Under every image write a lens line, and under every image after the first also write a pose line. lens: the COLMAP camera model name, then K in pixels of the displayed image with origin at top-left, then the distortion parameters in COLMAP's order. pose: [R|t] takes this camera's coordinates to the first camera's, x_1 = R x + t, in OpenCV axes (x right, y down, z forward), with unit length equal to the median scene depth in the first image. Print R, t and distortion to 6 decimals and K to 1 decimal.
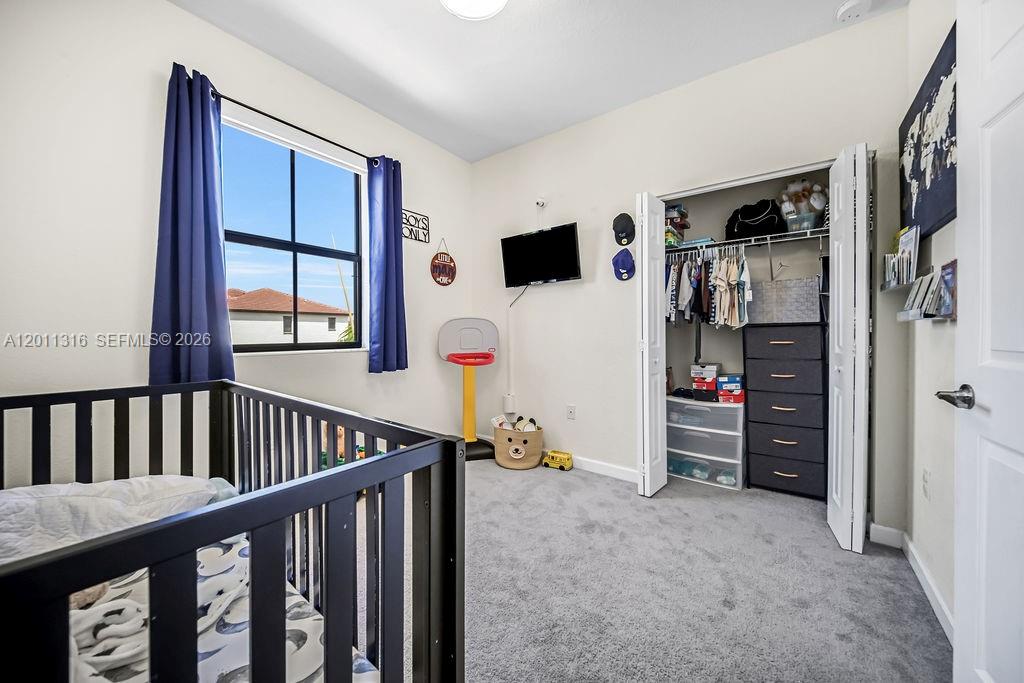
lens RADIAL K [[358.9, 0, 515.8], [0, 358.9, 334.9], [0, 0, 1]] dist [-0.000208, -0.001413]
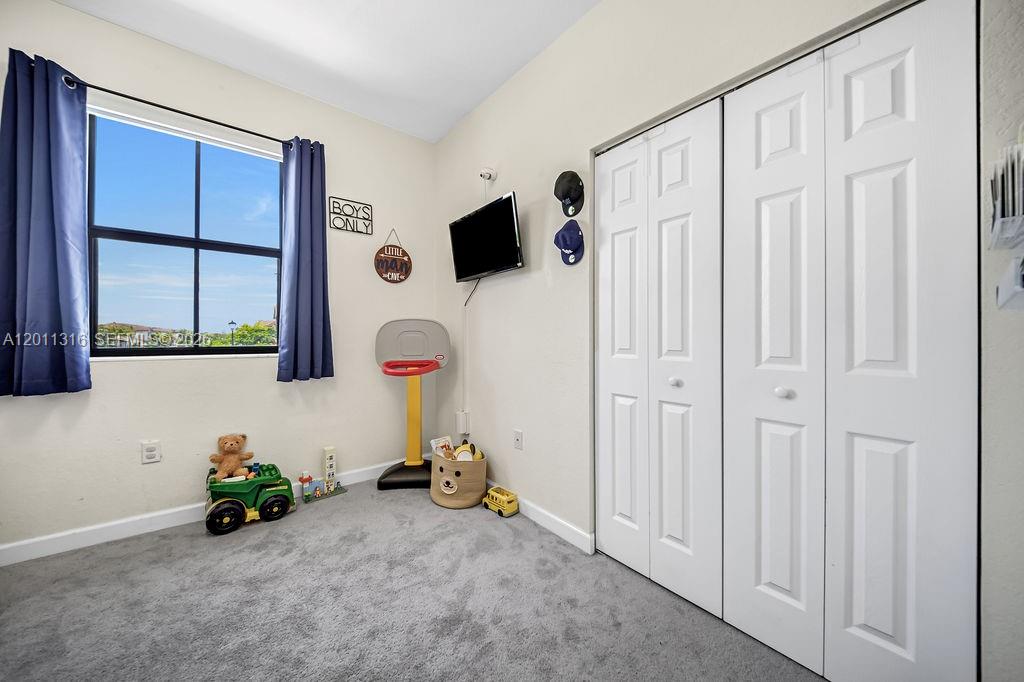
lens RADIAL K [[358.9, 0, 513.8], [0, 358.9, 333.6], [0, 0, 1]] dist [-0.000208, -0.001413]
pose [[0.970055, -0.000305, -0.242885, 0.339410], [-0.003615, 0.999870, -0.015695, -0.000675], [0.242858, 0.016103, 0.969928, 0.254352]]
